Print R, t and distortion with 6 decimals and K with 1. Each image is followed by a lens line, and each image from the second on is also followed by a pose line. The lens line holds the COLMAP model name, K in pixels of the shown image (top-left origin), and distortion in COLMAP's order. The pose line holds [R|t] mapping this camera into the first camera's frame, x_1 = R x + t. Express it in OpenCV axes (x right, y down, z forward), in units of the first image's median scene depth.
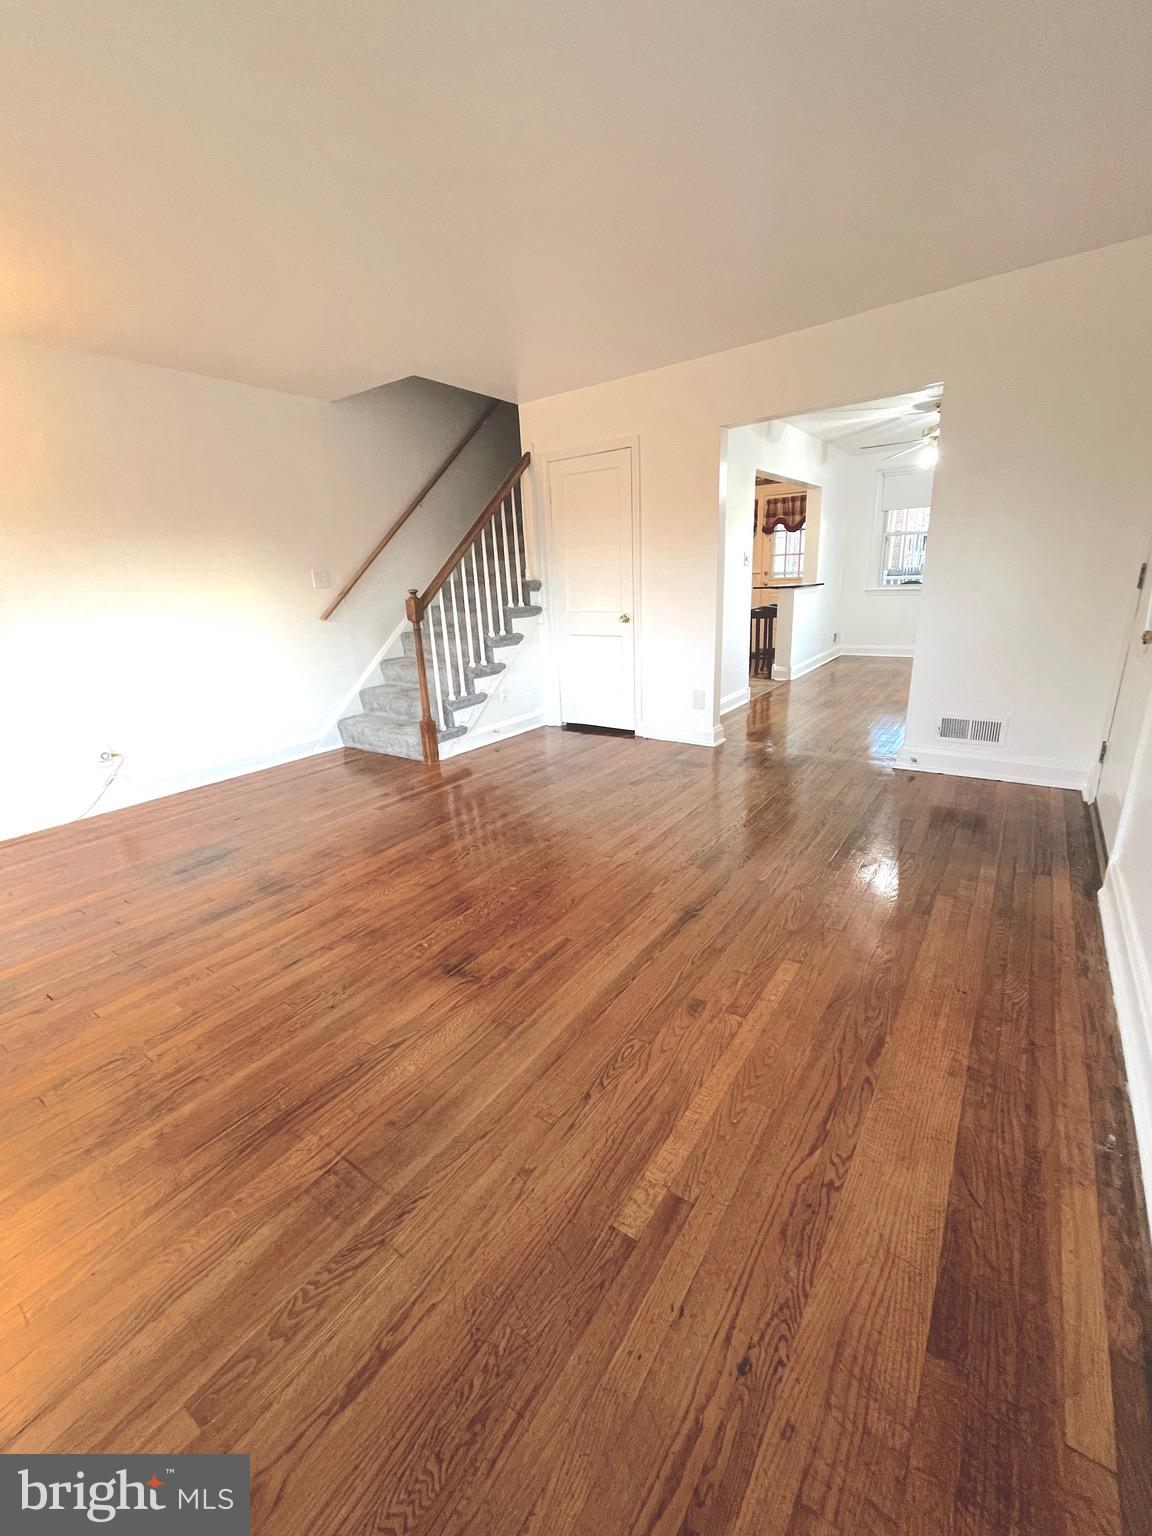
lens RADIAL K [[622.4, 0, 581.3], [0, 622.4, 769.1], [0, 0, 1]] dist [-0.006719, 0.001647]
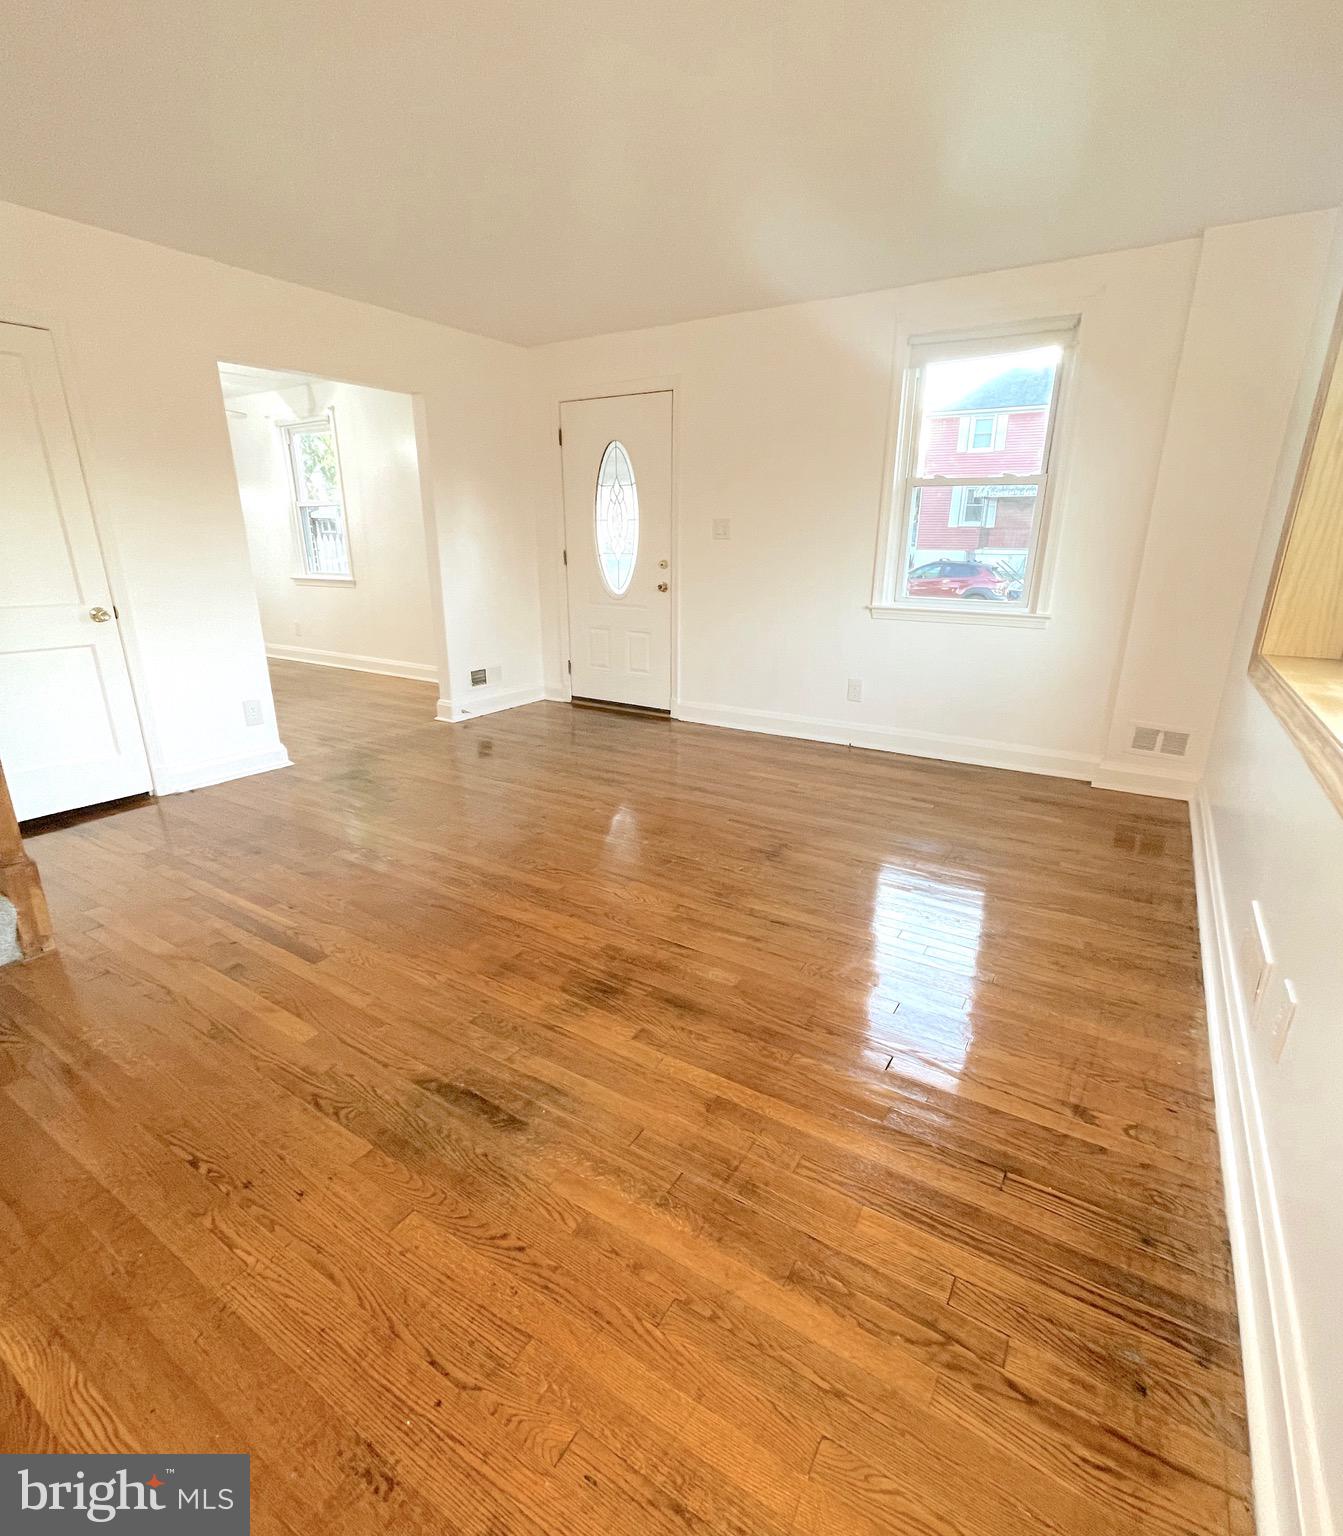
lens RADIAL K [[734.5, 0, 711.1], [0, 734.5, 780.3], [0, 0, 1]] dist [-0.019654, 0.004605]
pose [[-0.089945, -0.265635, 0.959869, -1.445137], [0.292196, 0.914326, 0.280411, -0.242832], [-0.952119, 0.305691, -0.004622, 0.992212]]
